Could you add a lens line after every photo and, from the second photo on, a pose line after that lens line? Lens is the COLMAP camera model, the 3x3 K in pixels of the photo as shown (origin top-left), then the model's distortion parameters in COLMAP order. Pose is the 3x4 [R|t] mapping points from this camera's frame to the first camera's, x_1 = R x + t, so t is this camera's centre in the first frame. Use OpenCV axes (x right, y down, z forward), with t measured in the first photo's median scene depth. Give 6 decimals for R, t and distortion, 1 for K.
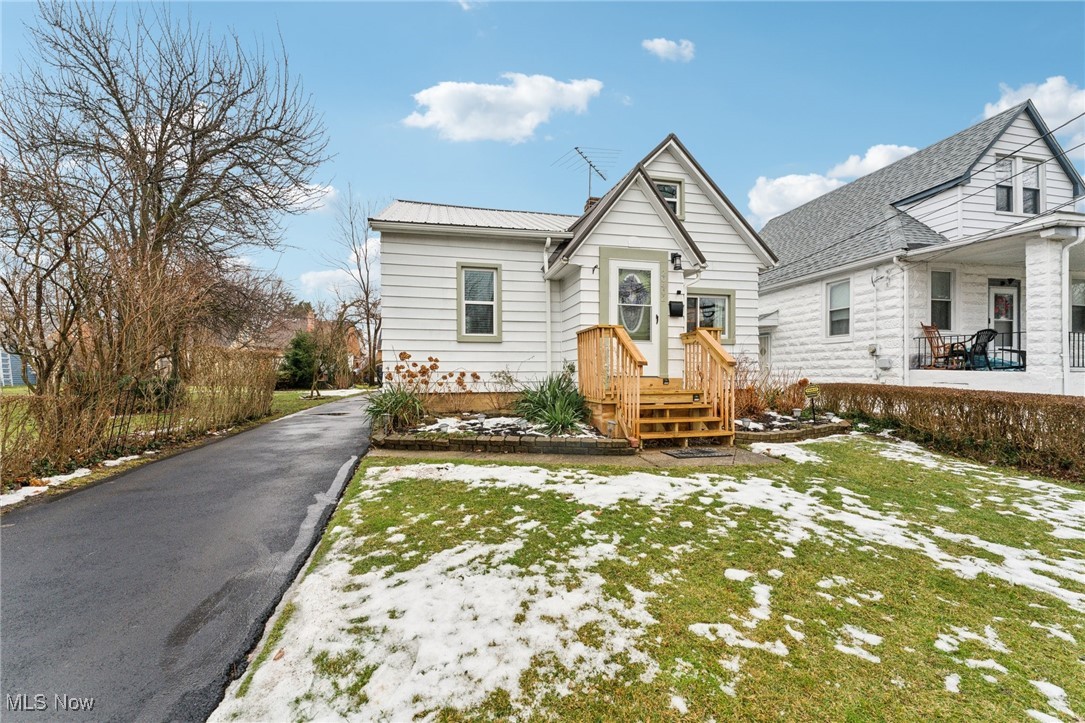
lens RADIAL K [[446.6, 0, 539.6], [0, 446.6, 366.1], [0, 0, 1]] dist [-0.004426, 0.002063]
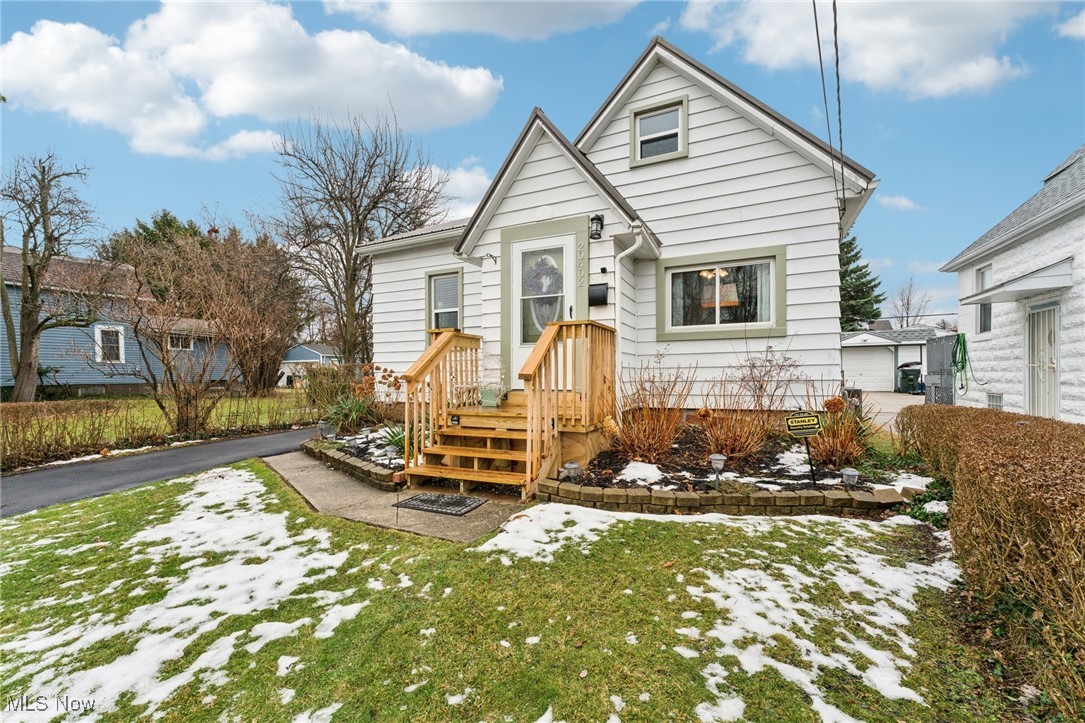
lens RADIAL K [[446.6, 0, 533.2], [0, 446.6, 373.0], [0, 0, 1]] dist [-0.004426, 0.002063]
pose [[0.785292, -0.008790, -0.619063, 0.651973], [0.018598, 0.999783, 0.009397, -0.013432], [0.618846, -0.018893, 0.785285, 0.378590]]
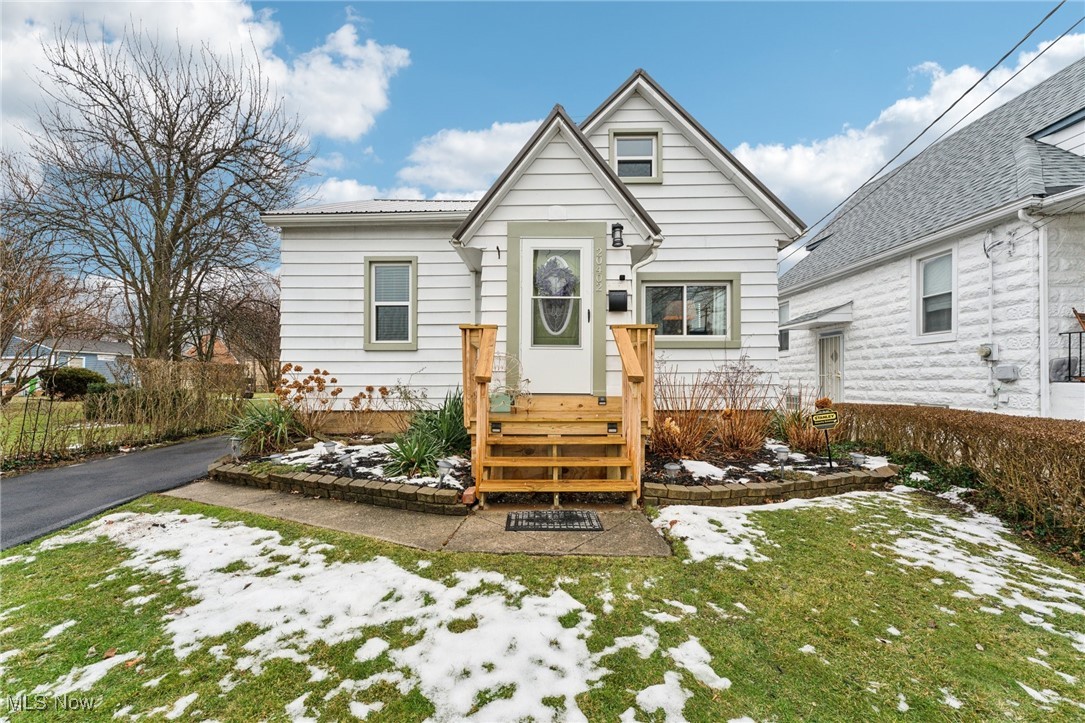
lens RADIAL K [[446.6, 0, 530.9], [0, 446.6, 368.7], [0, 0, 1]] dist [-0.004426, 0.002063]
pose [[0.971656, -0.005971, -0.236323, 0.335755], [0.003794, 0.999946, -0.009668, -0.011433], [0.236368, 0.008497, 0.971626, 0.263937]]
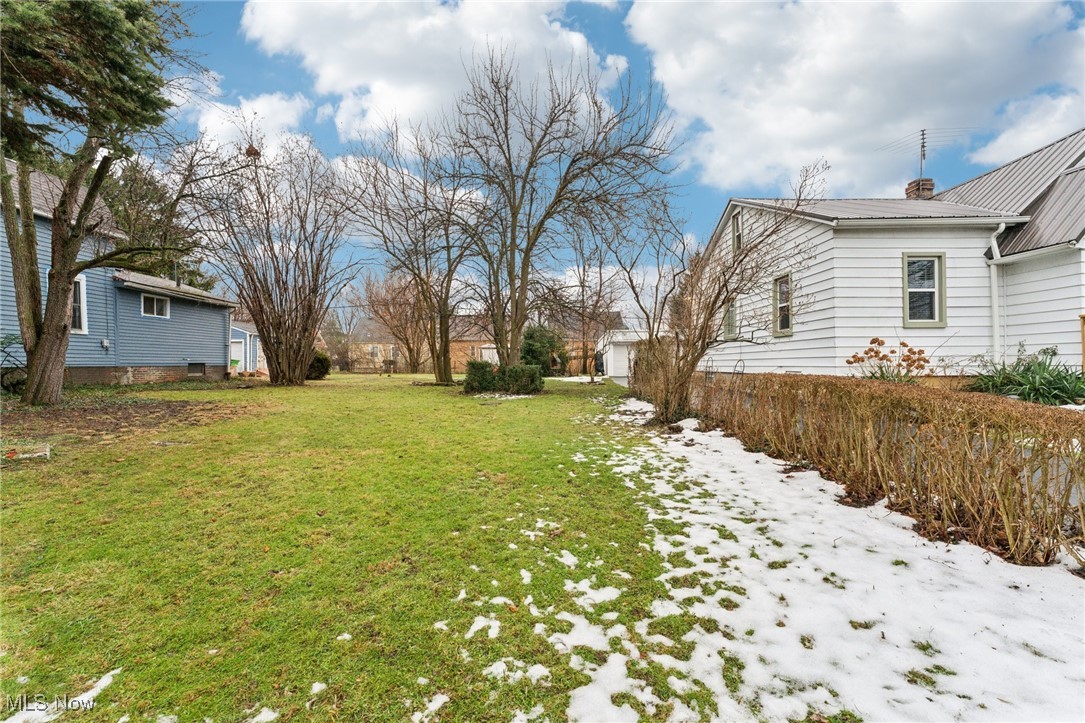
lens RADIAL K [[446.6, 0, 539.3], [0, 446.6, 360.7], [0, 0, 1]] dist [-0.004426, 0.002063]
pose [[0.973157, 0.000074, -0.230144, -0.815265], [0.002007, 0.999959, 0.008809, 0.013598], [0.230135, -0.009035, 0.973117, -0.241389]]
